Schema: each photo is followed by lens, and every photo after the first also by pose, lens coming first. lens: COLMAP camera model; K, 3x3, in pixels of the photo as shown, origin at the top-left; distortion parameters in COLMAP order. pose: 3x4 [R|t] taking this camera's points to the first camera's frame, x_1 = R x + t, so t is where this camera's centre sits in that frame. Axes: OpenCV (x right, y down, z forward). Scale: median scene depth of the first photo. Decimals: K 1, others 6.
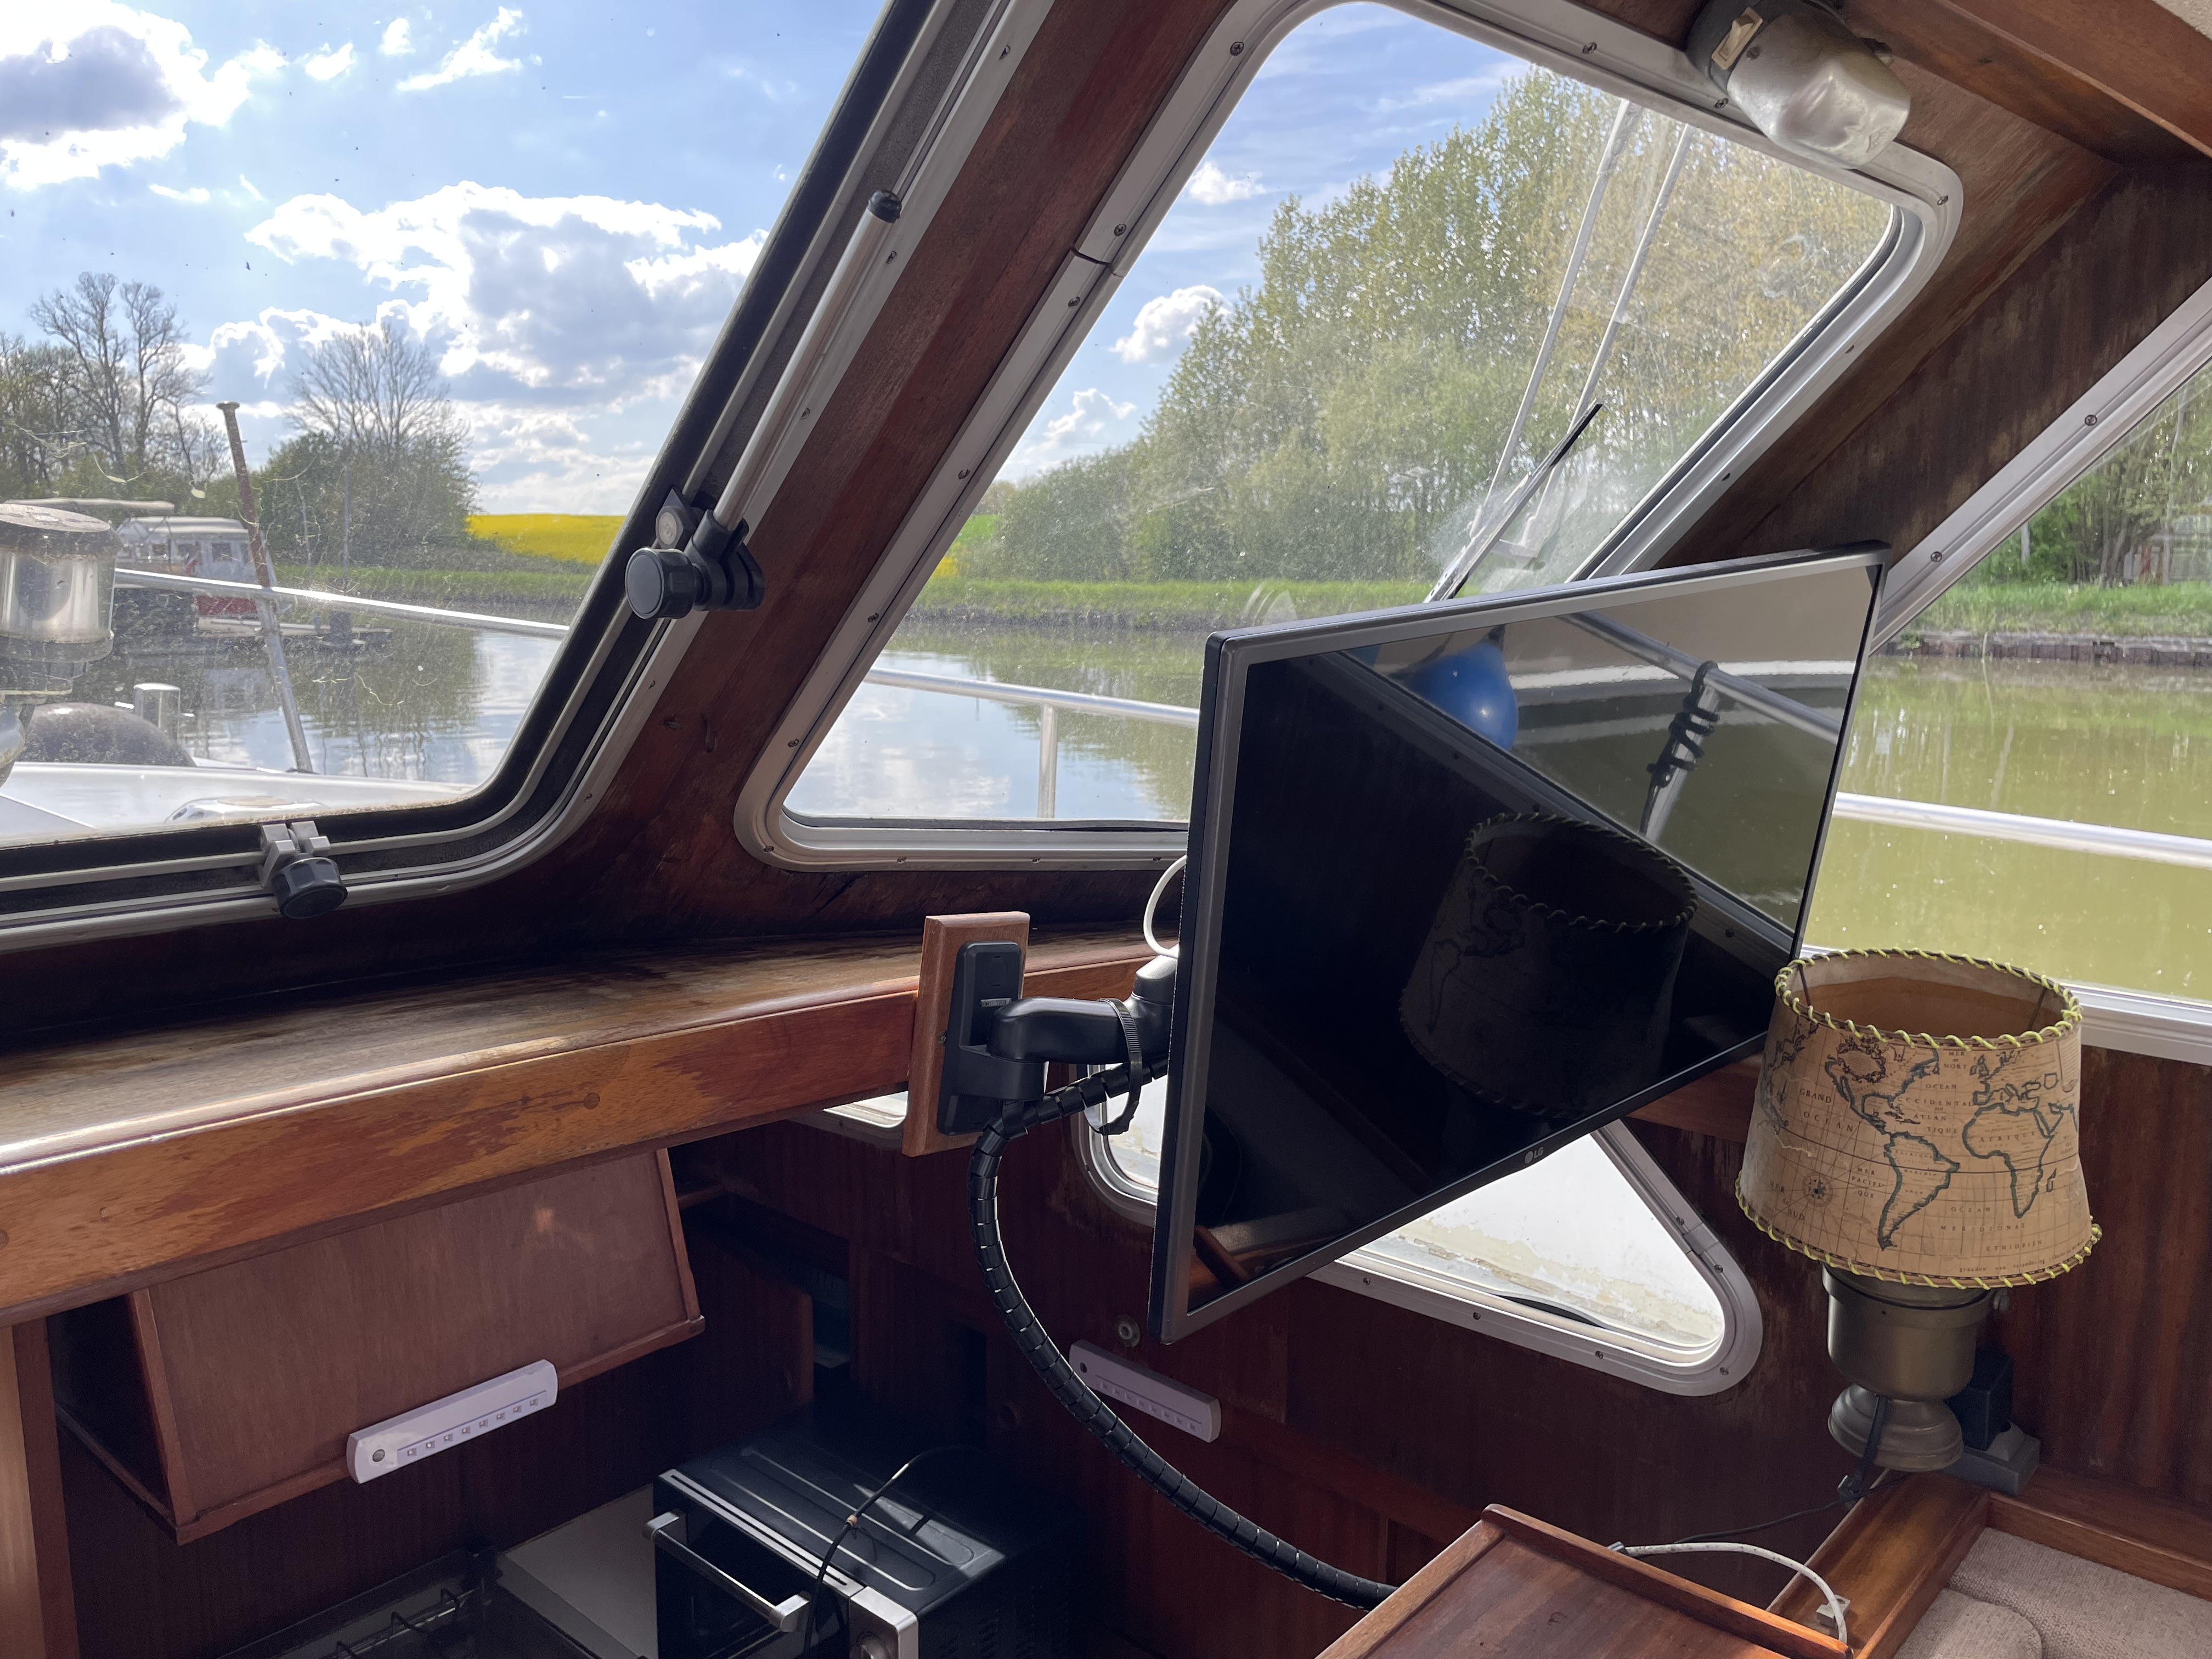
lens RADIAL K [[1693.4, 0, 1106.0], [0, 1693.4, 829.5], [0, 0, 1]] dist [0.000870, -0.003166]
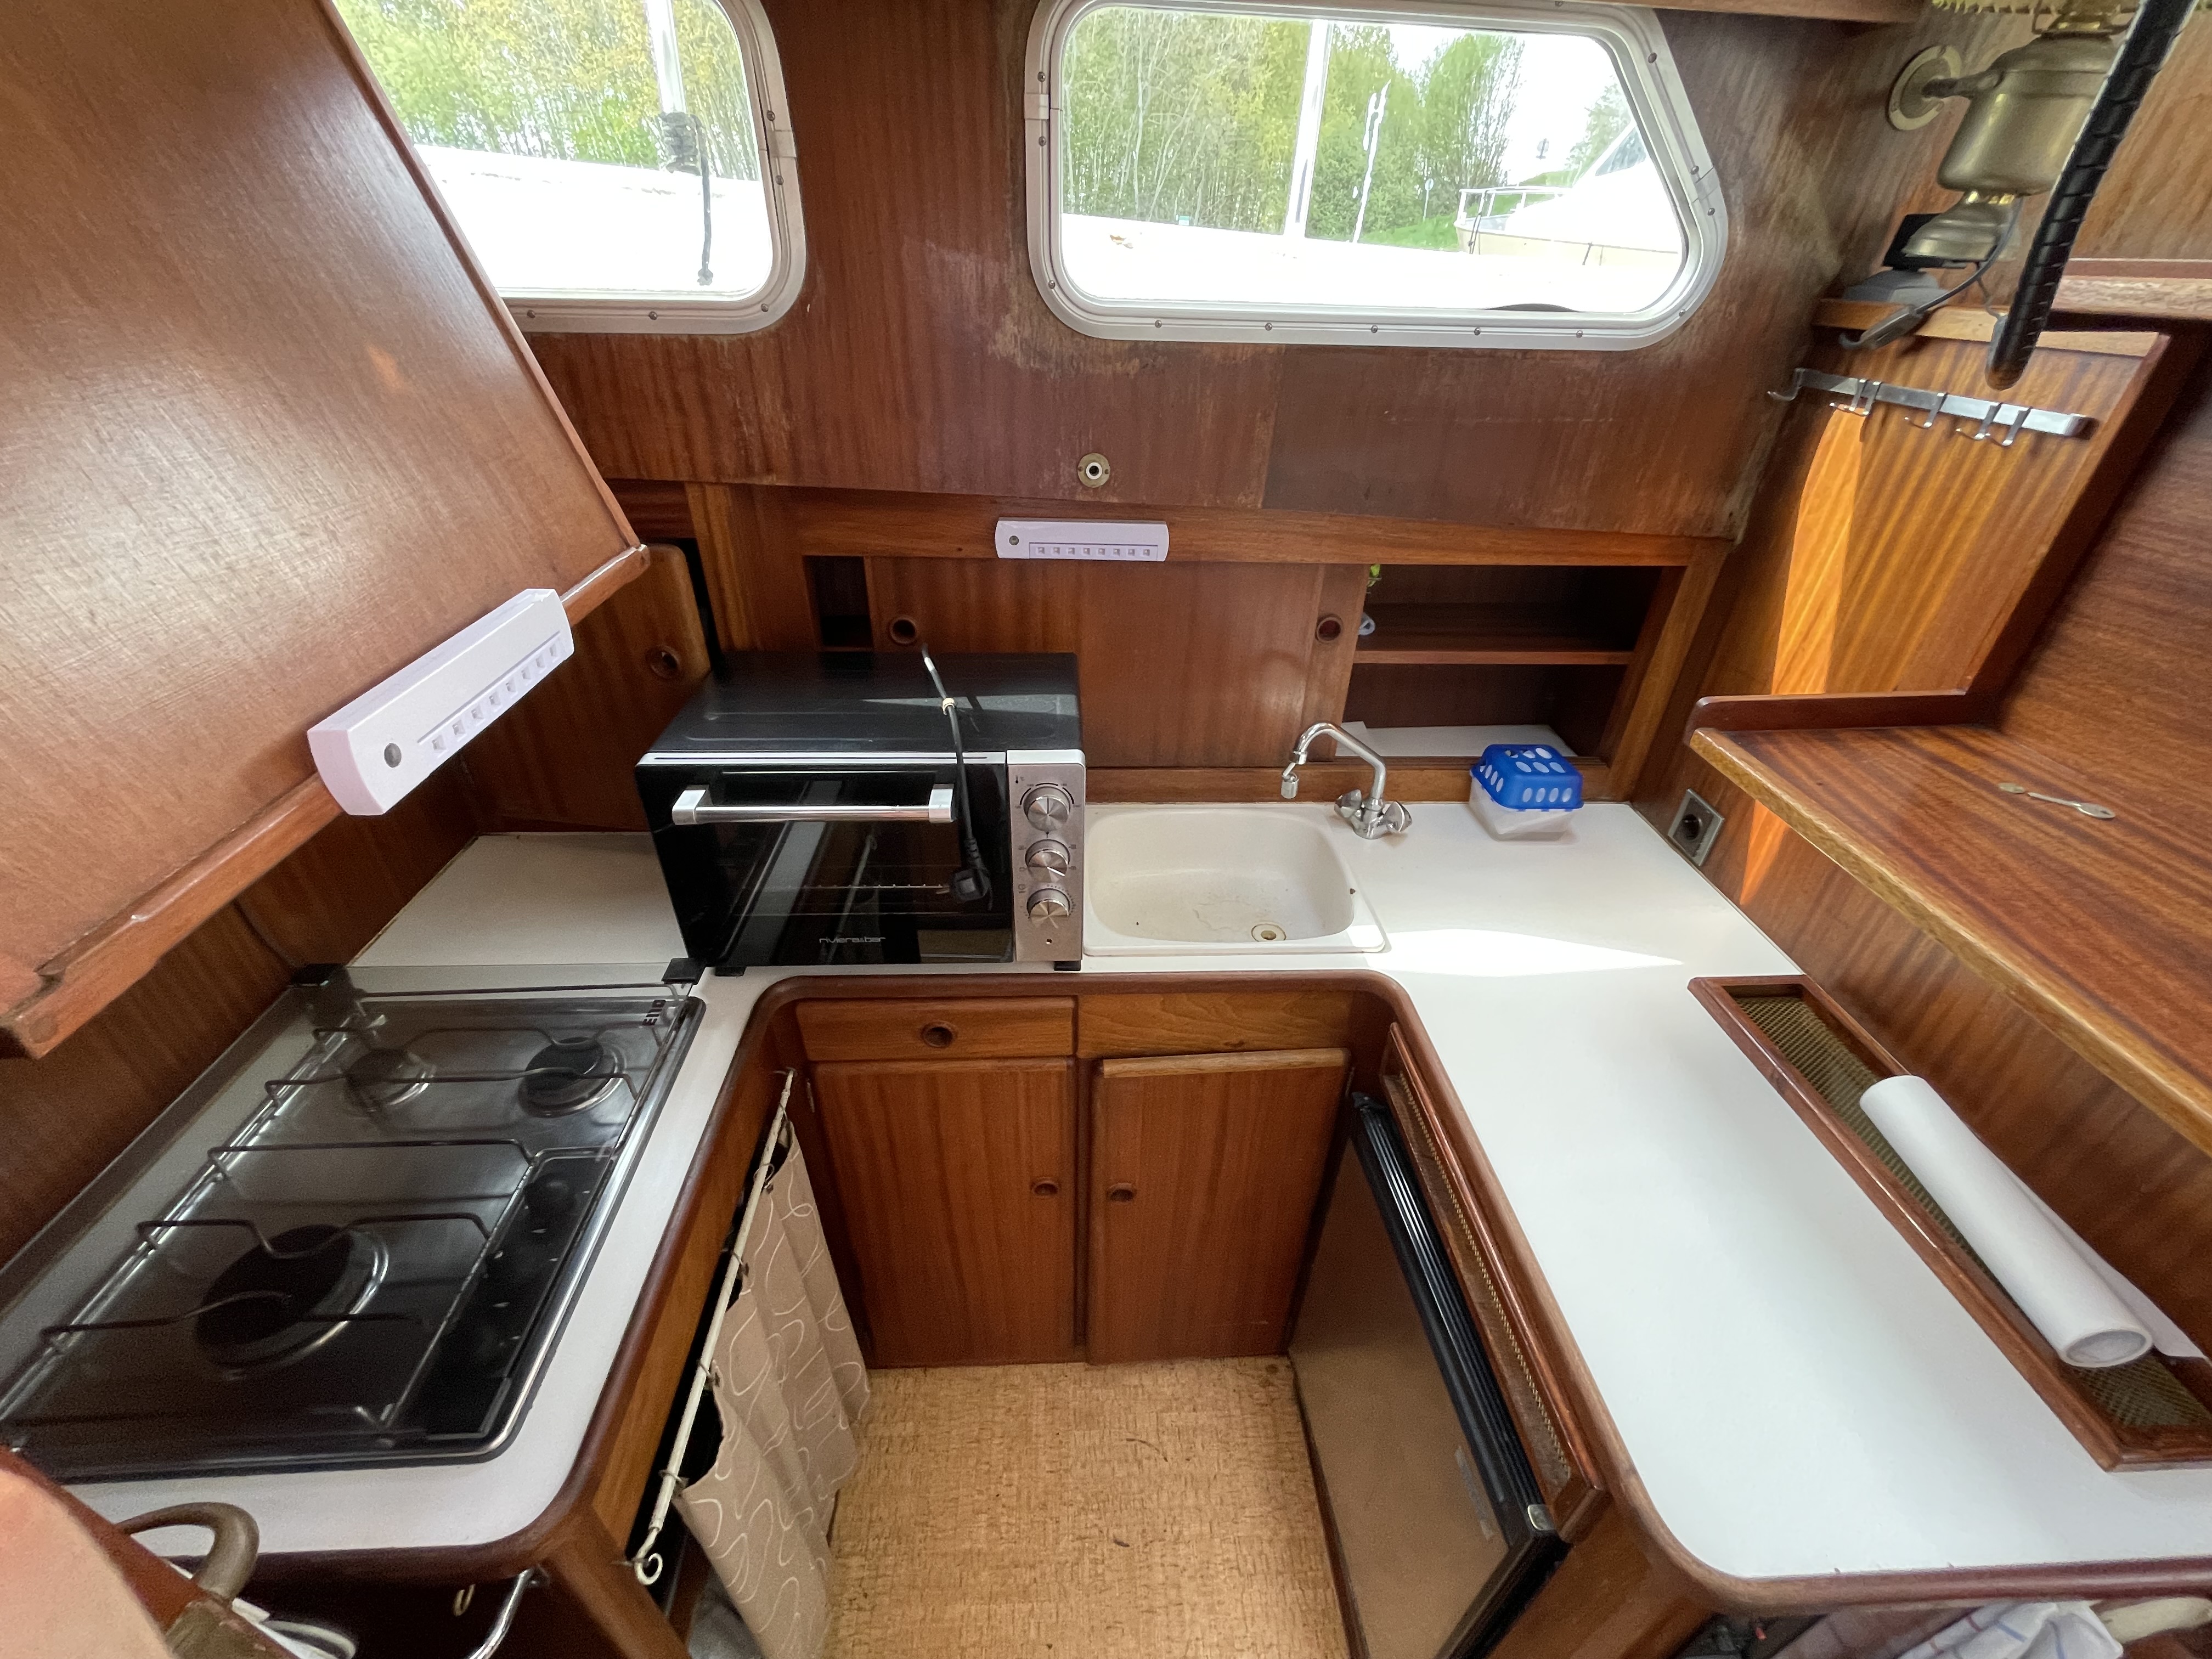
lens RADIAL K [[875.8, 0, 1106.0], [0, 875.8, 829.5], [0, 0, 1]] dist [0.002022, 0.000338]
pose [[0.717449, -0.369146, 0.590761, -0.441099], [0.085282, 0.888215, 0.451443, 0.291176], [-0.691371, -0.273506, 0.668730, 0.676953]]
